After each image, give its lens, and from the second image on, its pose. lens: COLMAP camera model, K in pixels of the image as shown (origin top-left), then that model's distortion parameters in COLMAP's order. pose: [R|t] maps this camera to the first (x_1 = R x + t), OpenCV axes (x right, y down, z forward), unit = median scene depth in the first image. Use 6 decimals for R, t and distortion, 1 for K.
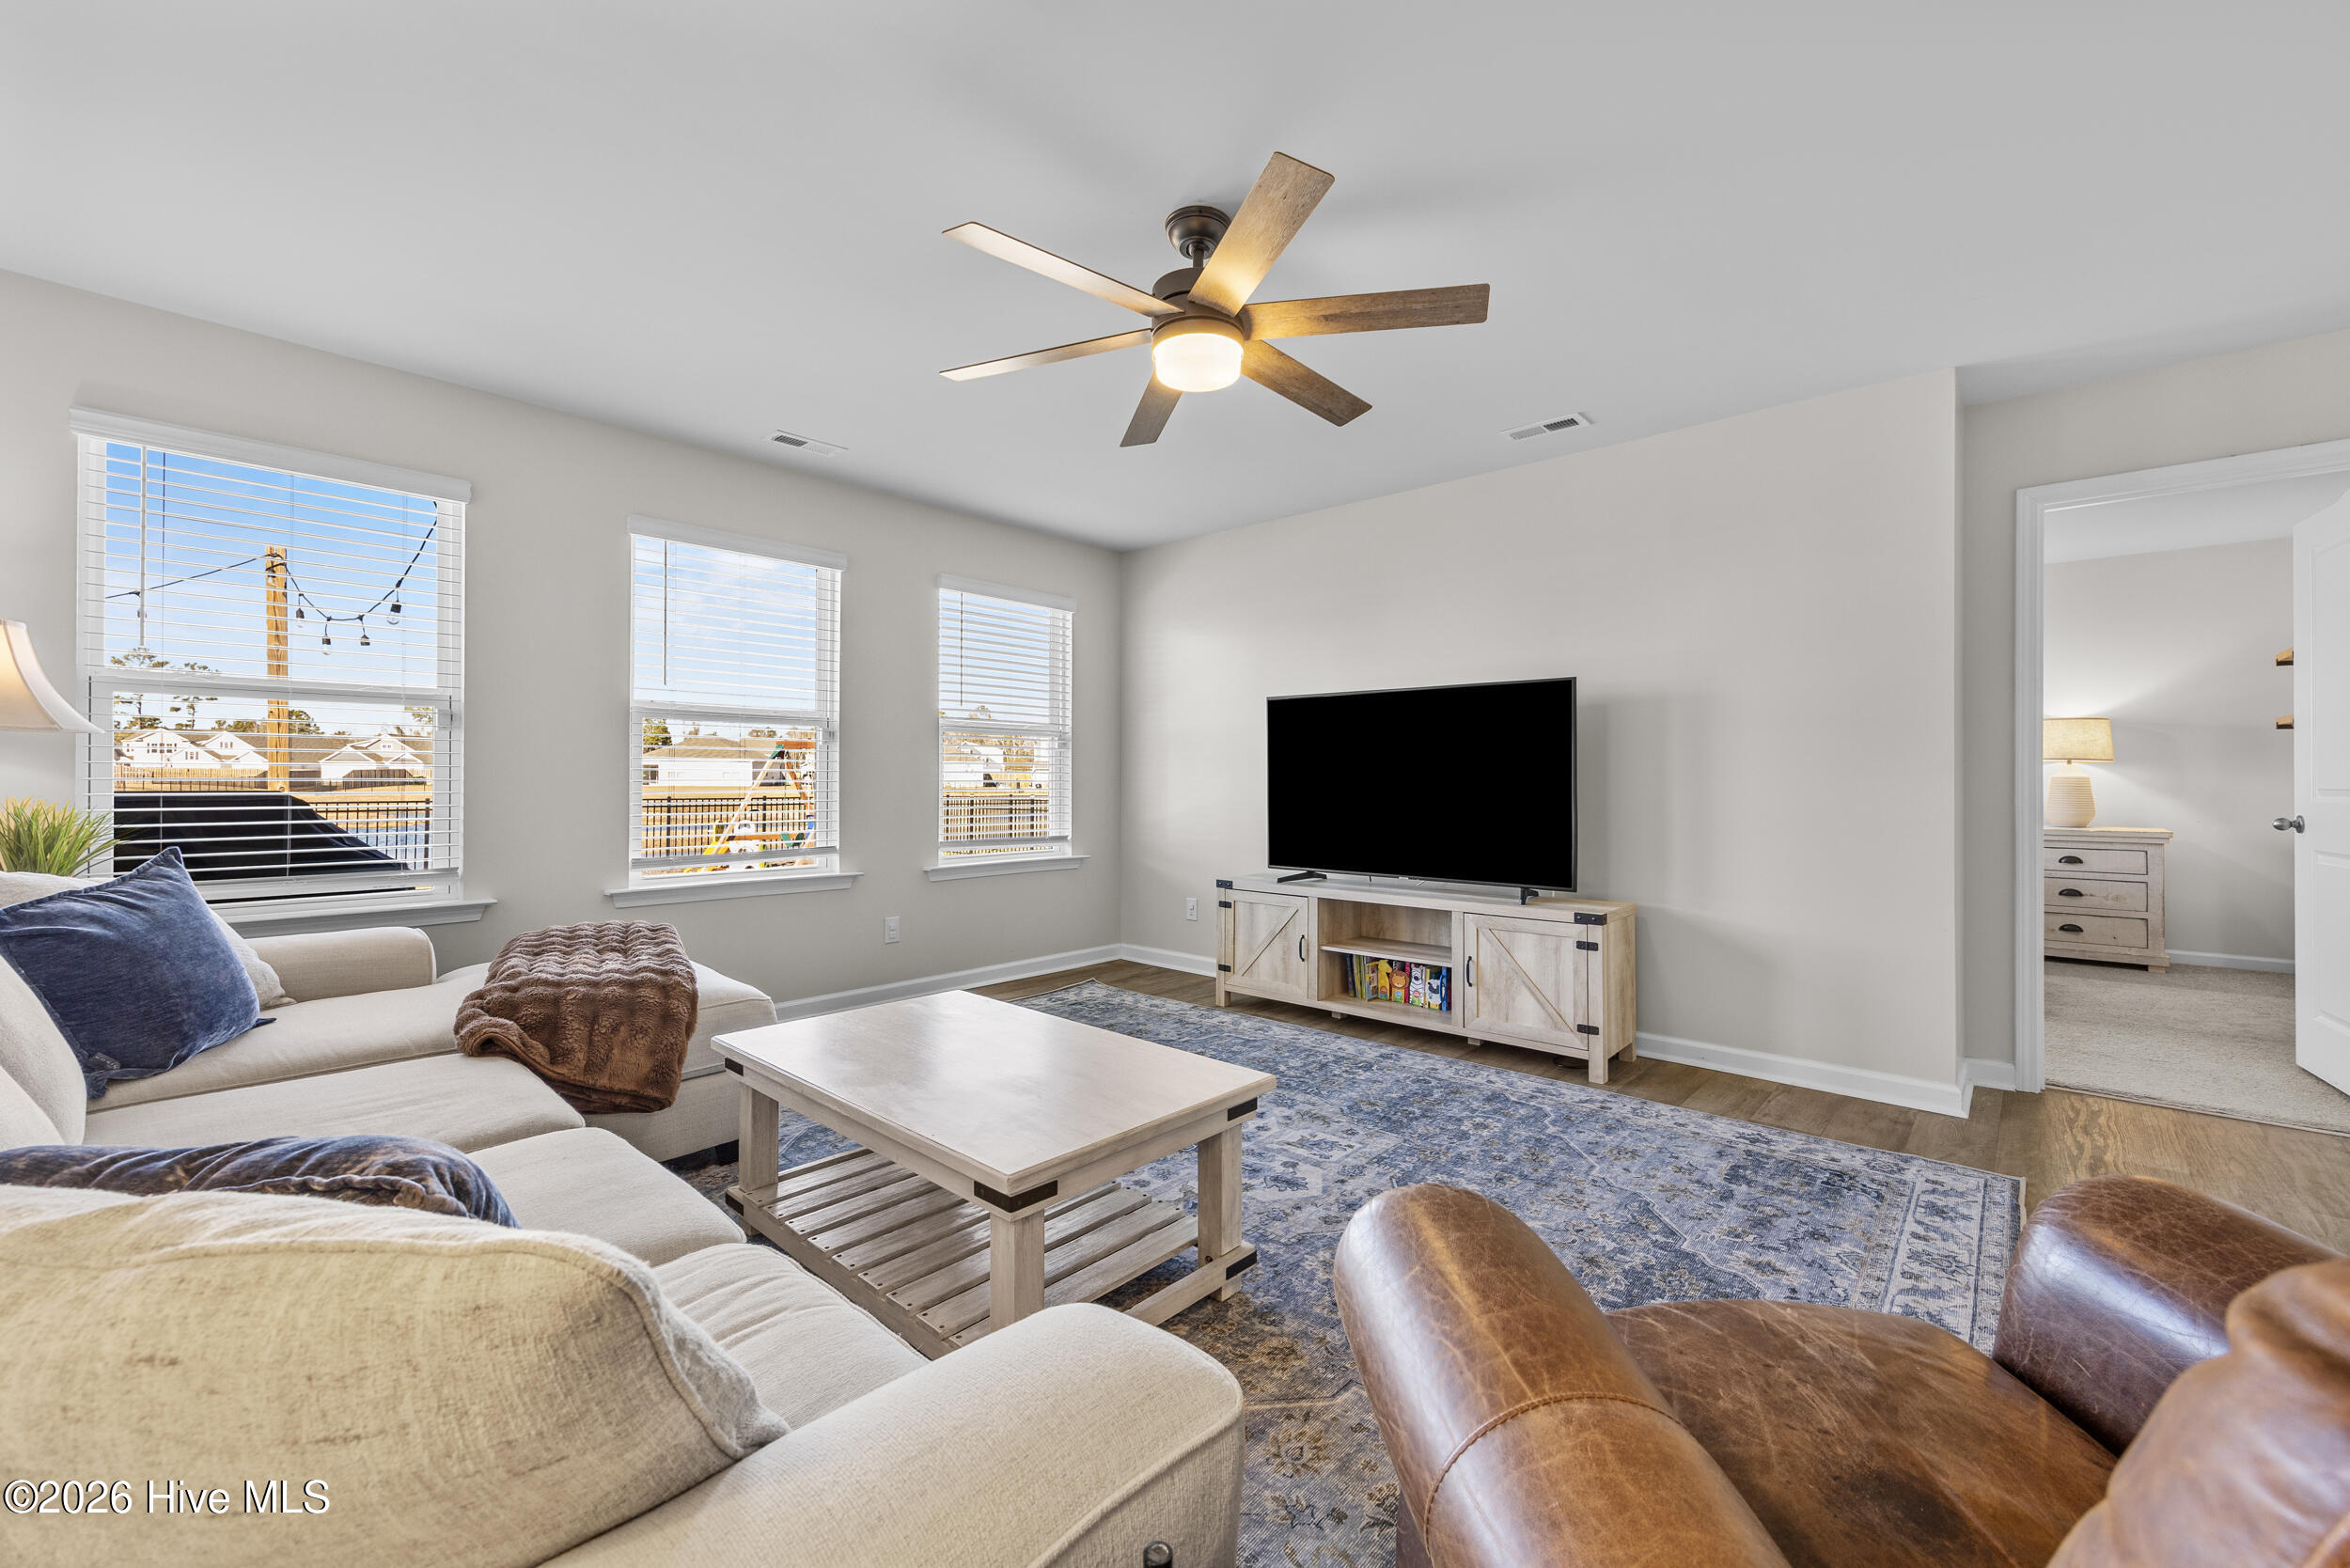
lens RADIAL K [[948.0, 0, 1172.2], [0, 948.0, 779.9], [0, 0, 1]] dist [0.009972, -0.002120]
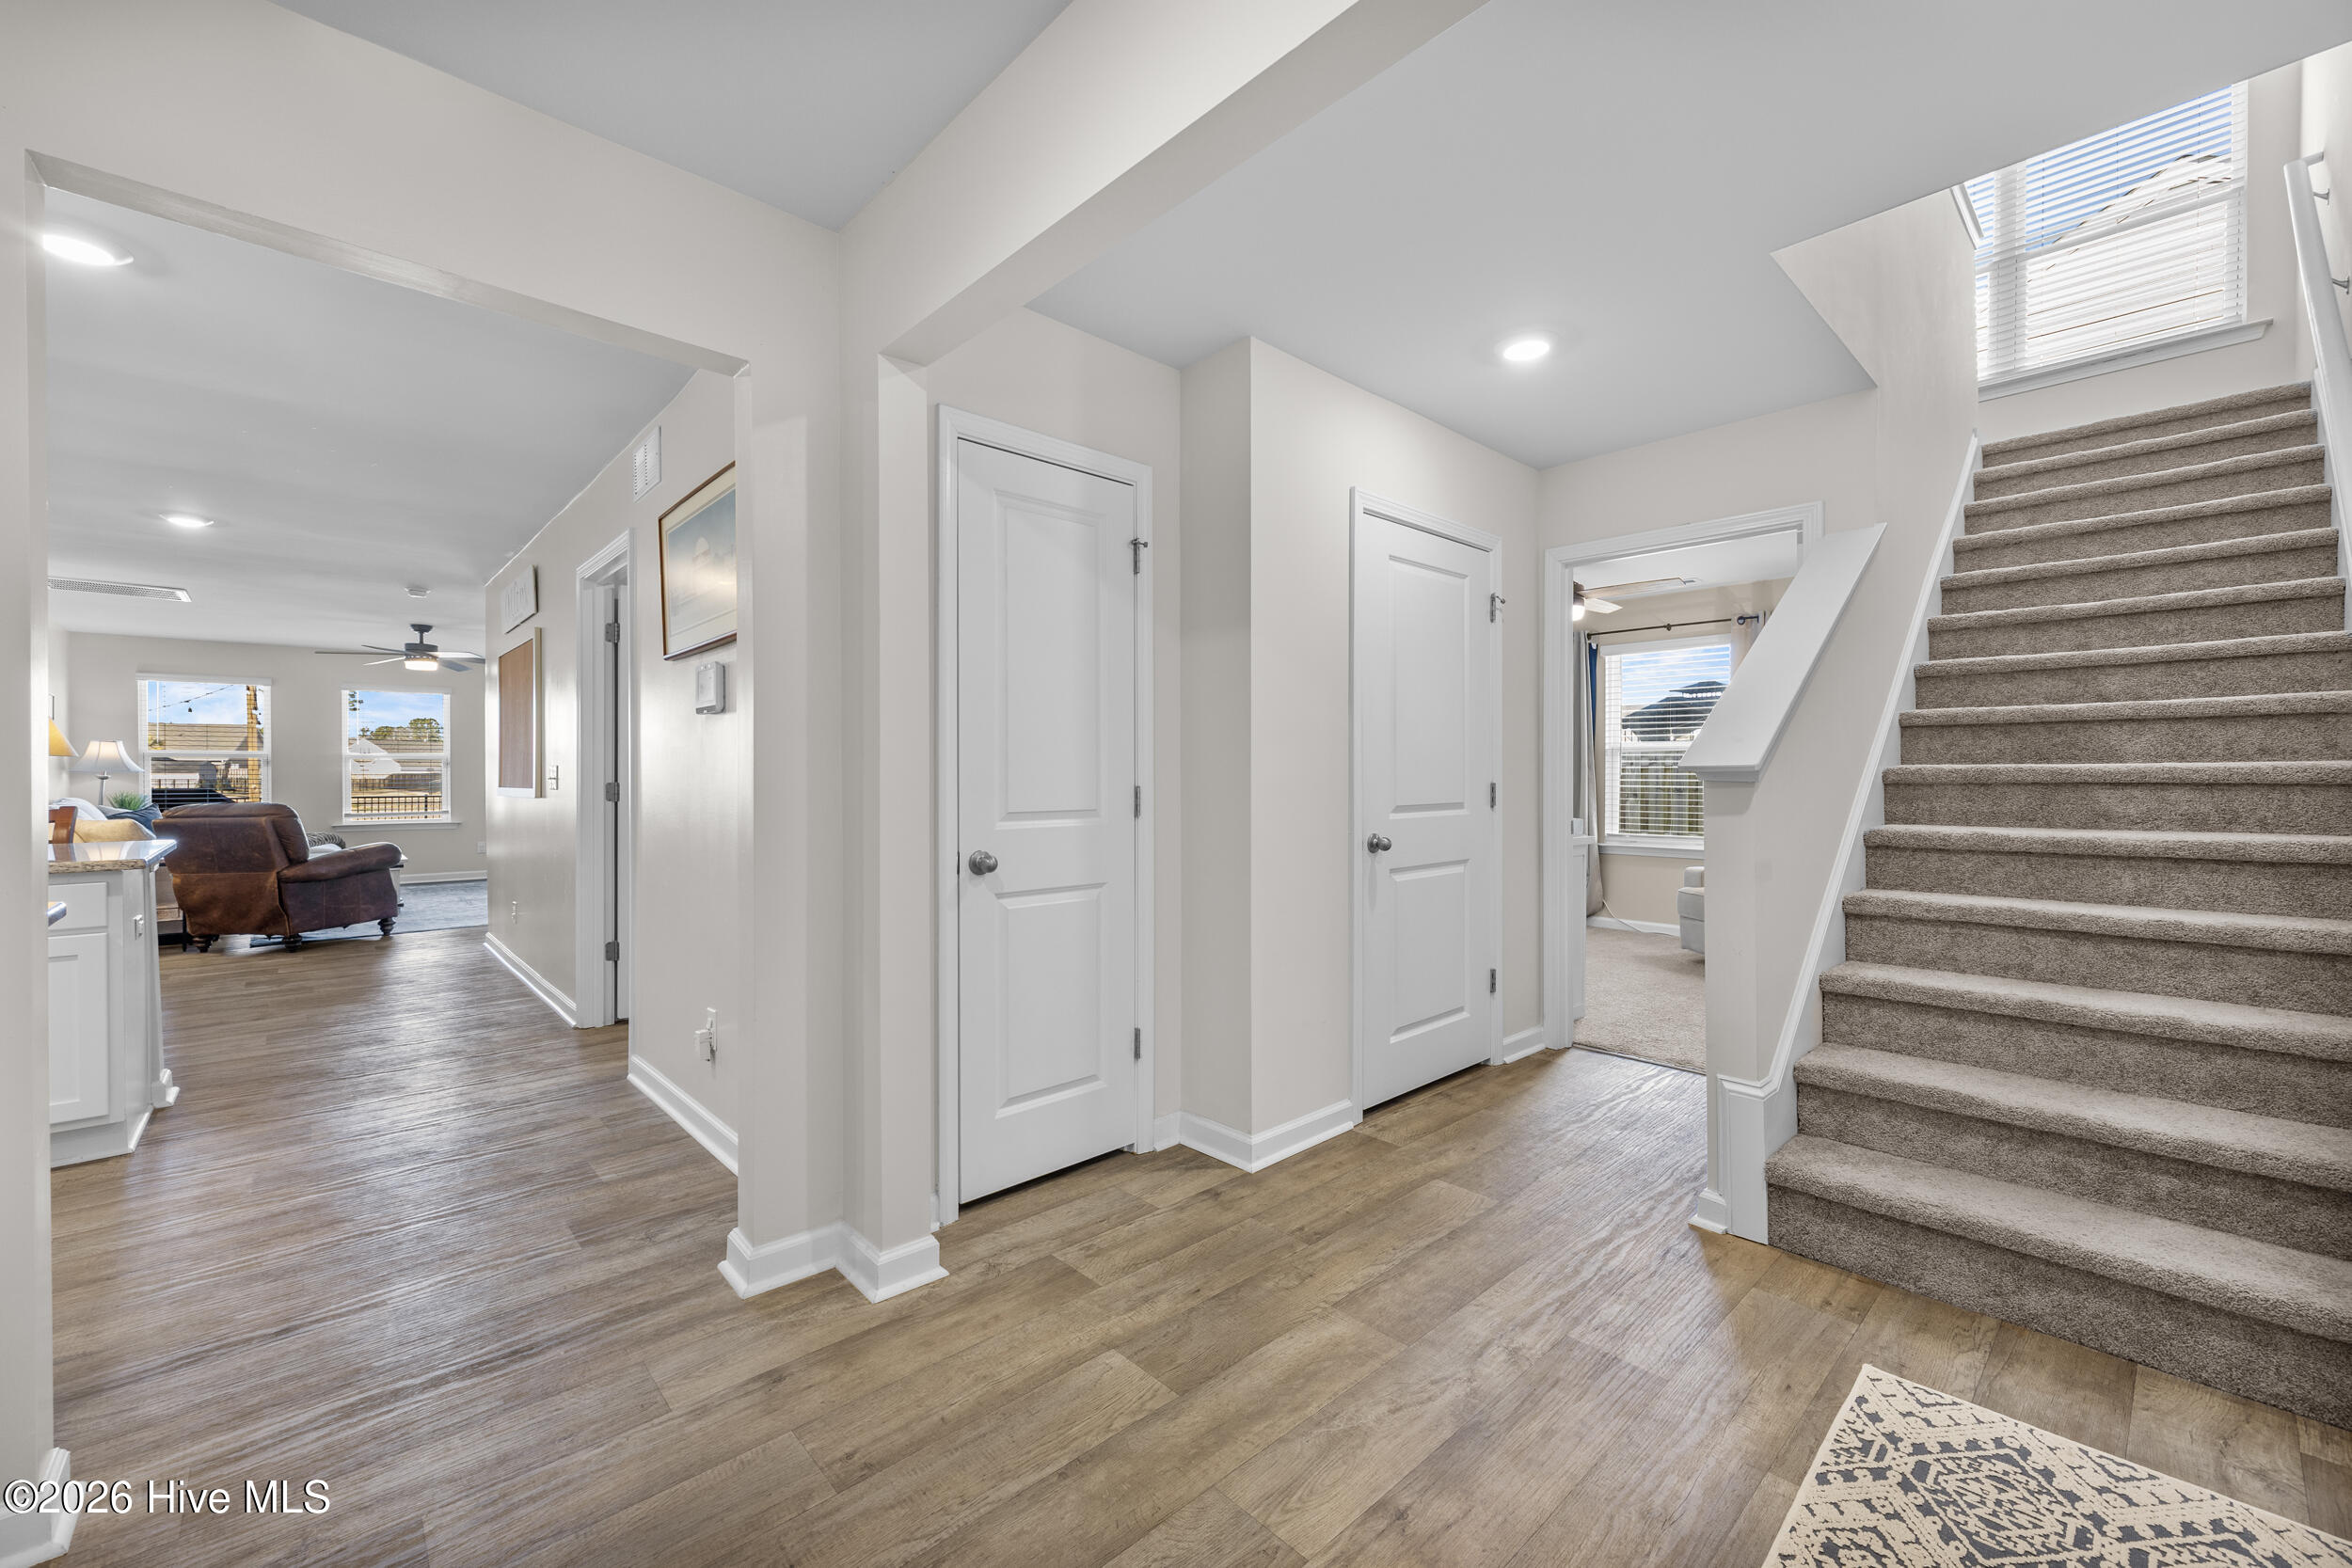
lens RADIAL K [[948.7, 0, 1172.9], [0, 948.7, 782.6], [0, 0, 1]] dist [0.009972, -0.002120]
pose [[0.996296, -0.002139, -0.085964, 2.463782], [0.002435, 0.999991, 0.003339, -0.007559], [0.085956, -0.003536, 0.996293, -1.816183]]
